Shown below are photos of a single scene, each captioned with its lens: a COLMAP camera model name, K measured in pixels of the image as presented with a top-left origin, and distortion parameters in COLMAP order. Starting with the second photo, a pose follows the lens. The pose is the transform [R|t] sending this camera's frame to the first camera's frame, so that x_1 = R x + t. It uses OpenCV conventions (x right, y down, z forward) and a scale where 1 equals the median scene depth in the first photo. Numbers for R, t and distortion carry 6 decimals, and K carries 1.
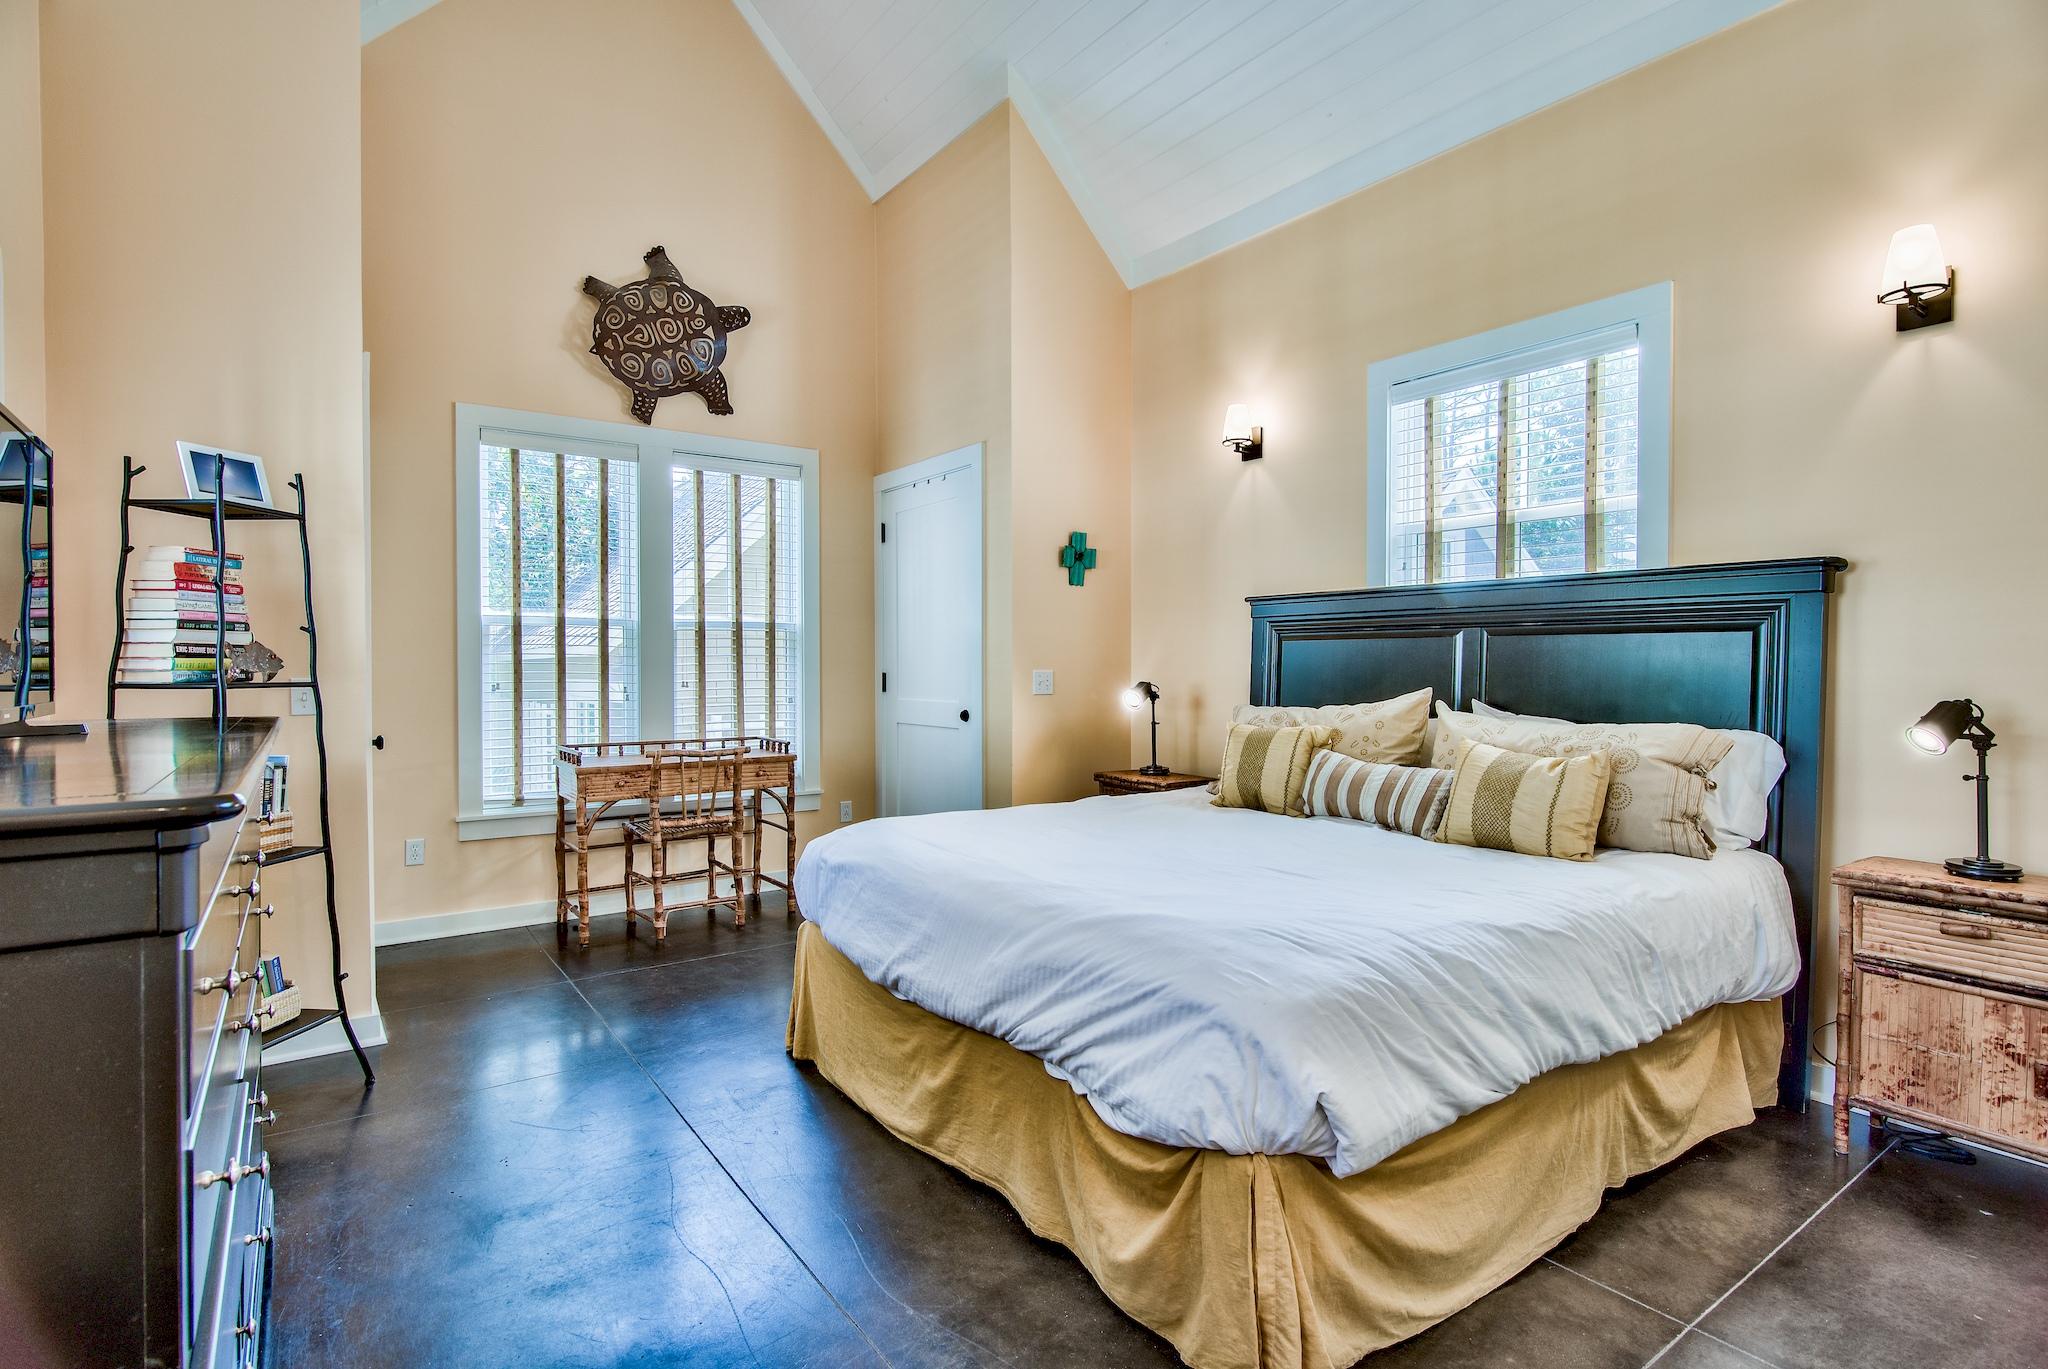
lens RADIAL K [[1002.1, 0, 1035.1], [0, 1002.1, 685.3], [0, 0, 1]] dist [-0.003754, 0.000204]
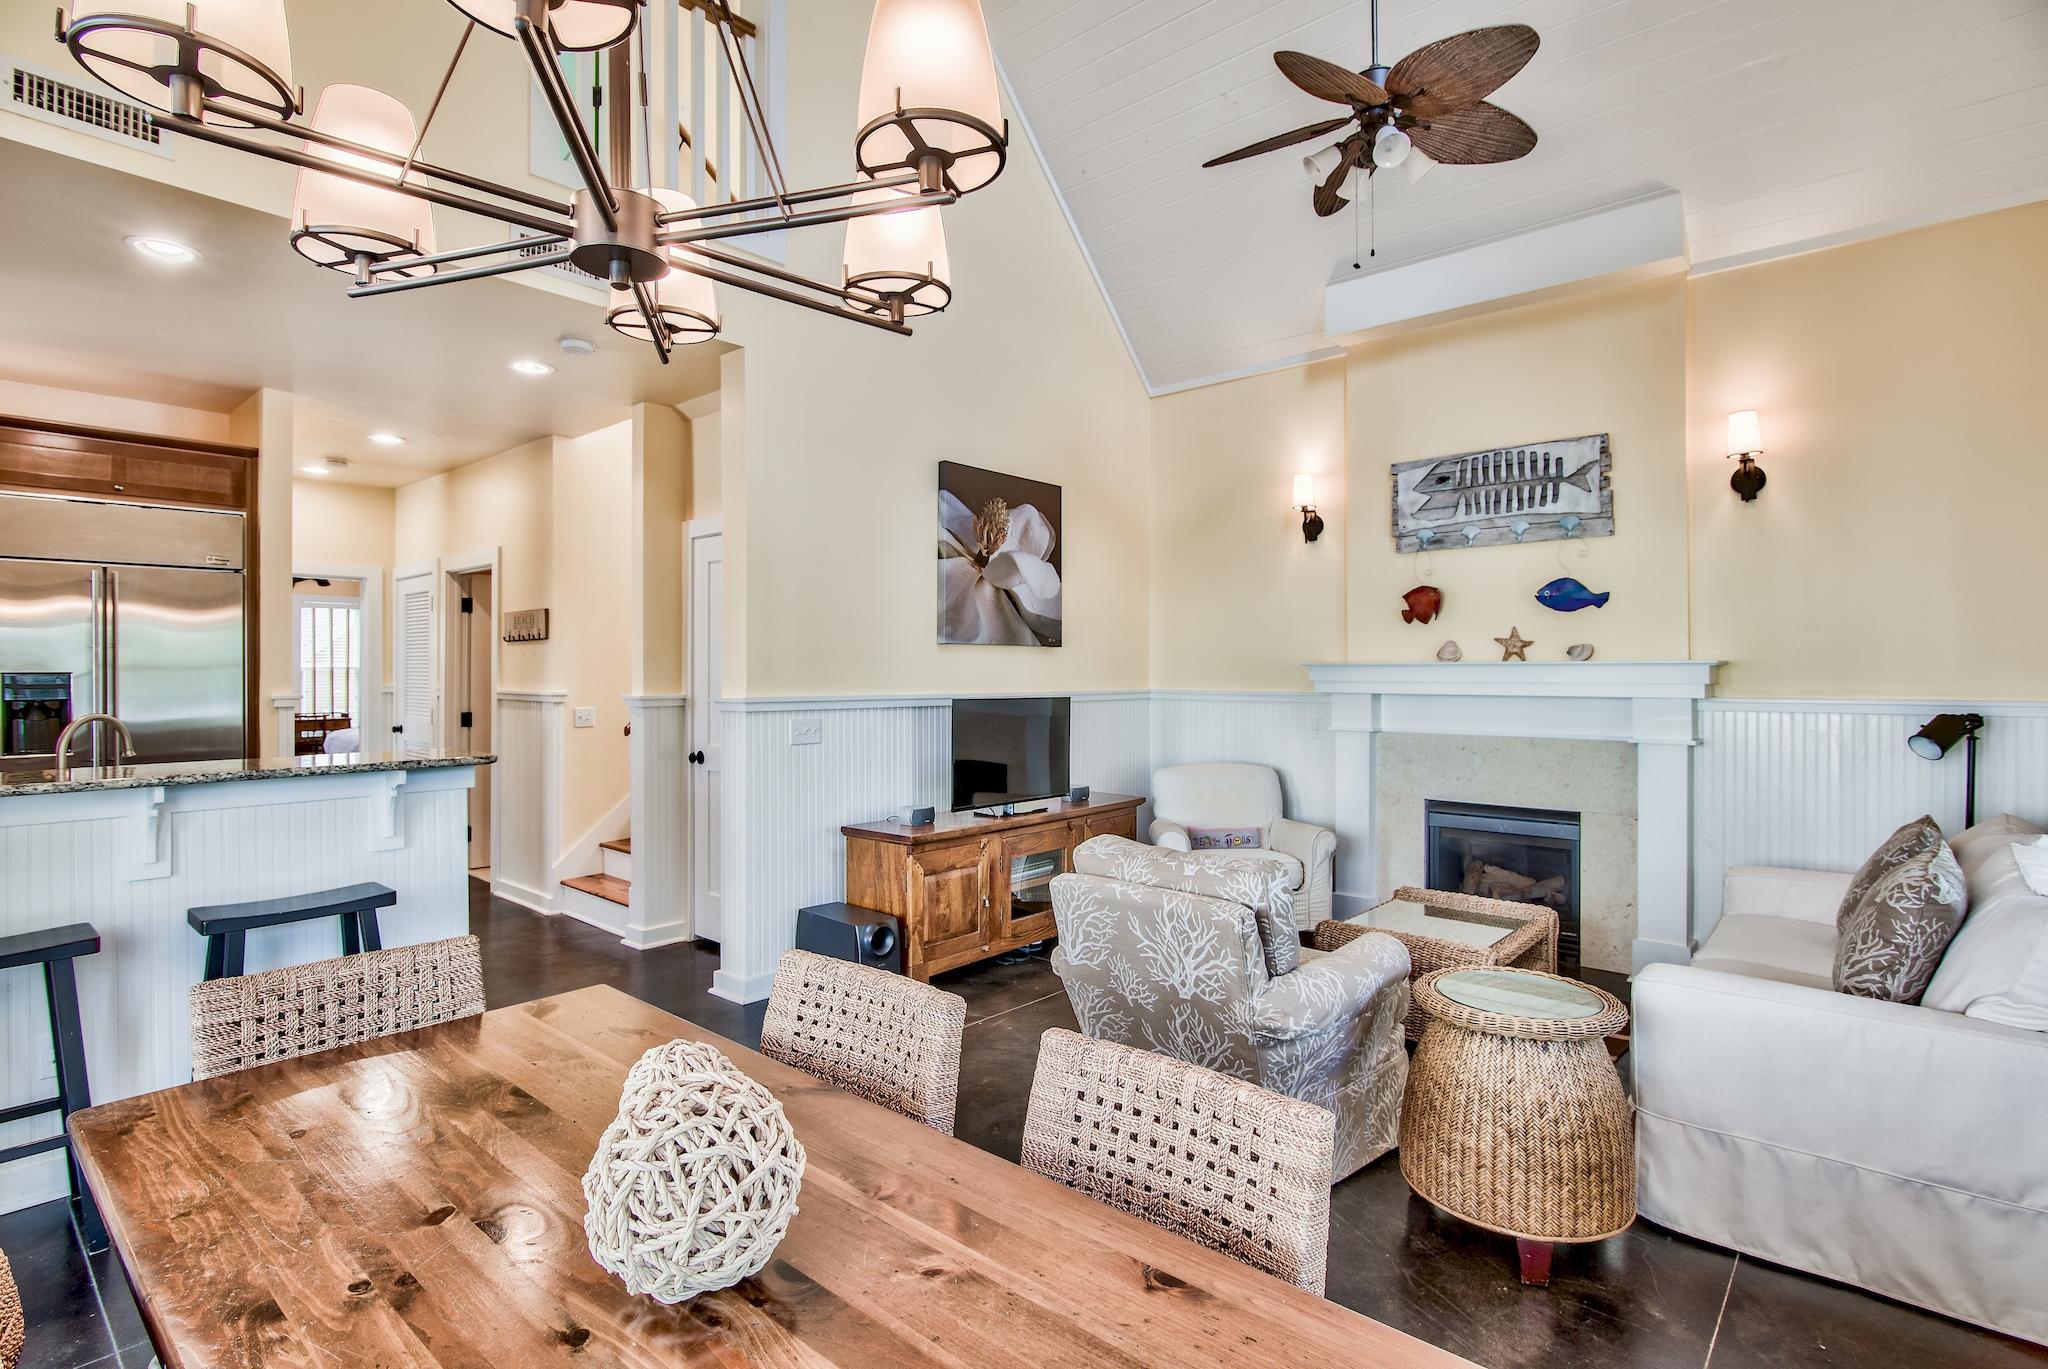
lens RADIAL K [[1002.1, 0, 1026.4], [0, 1002.1, 668.3], [0, 0, 1]] dist [-0.003754, 0.000204]
pose [[0.976220, -0.005378, 0.216714, 1.454462], [0.010246, 0.999720, -0.021347, 0.020473], [-0.216539, 0.023060, 0.976002, -3.092475]]
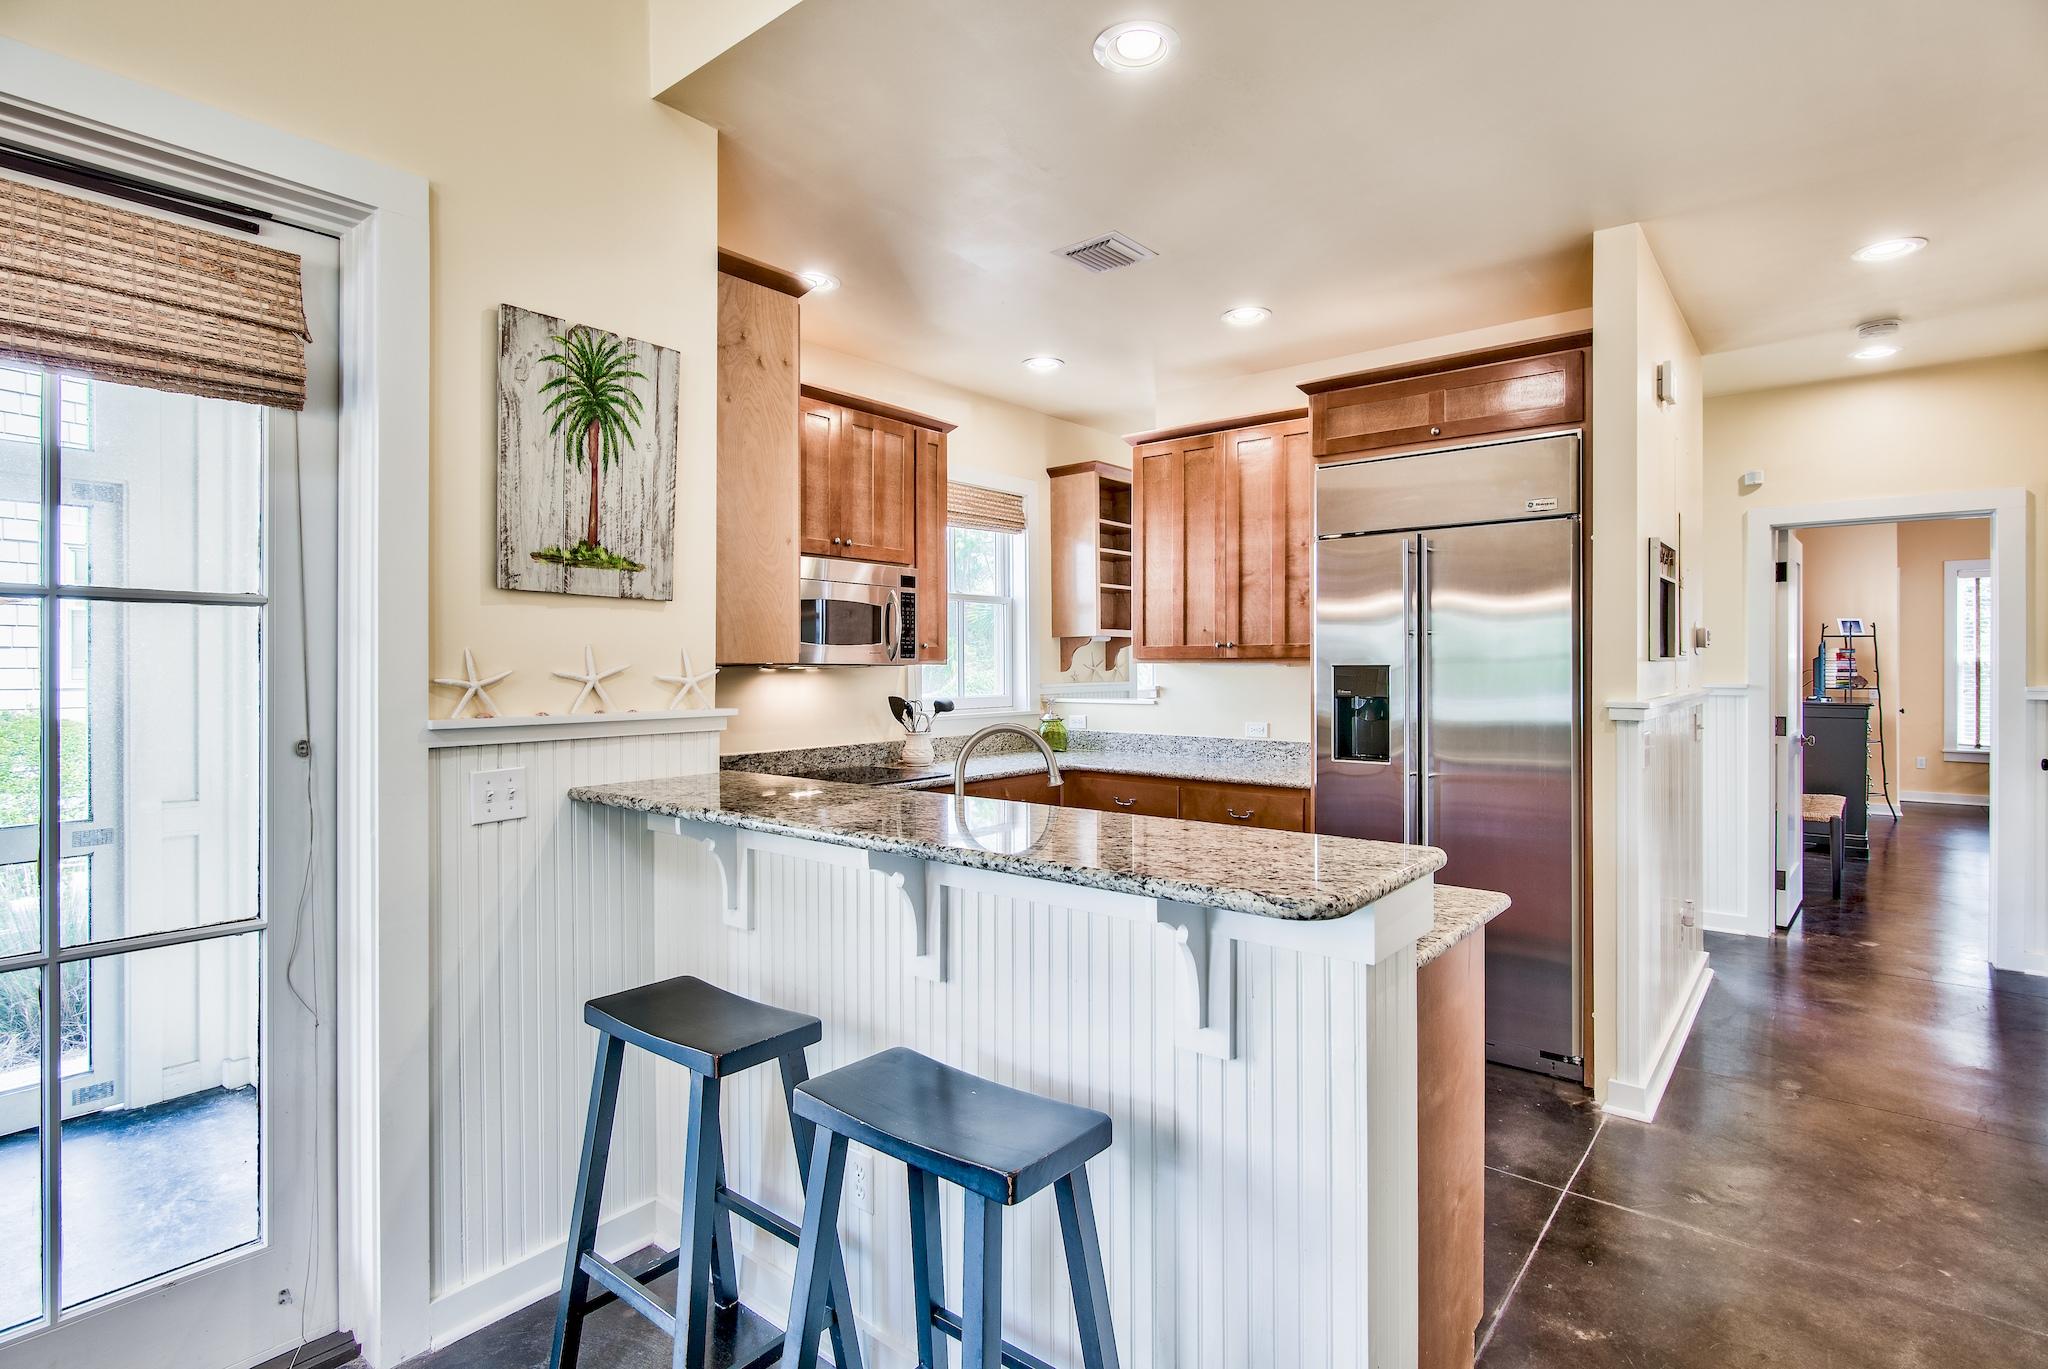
lens RADIAL K [[1002.1, 0, 1038.9], [0, 1002.1, 665.2], [0, 0, 1]] dist [-0.003754, 0.000204]
pose [[0.258780, -0.001513, -0.965935, 1.476032], [-0.019643, 0.999784, -0.006828, -0.000944], [0.965737, 0.020741, 0.258694, -2.138168]]
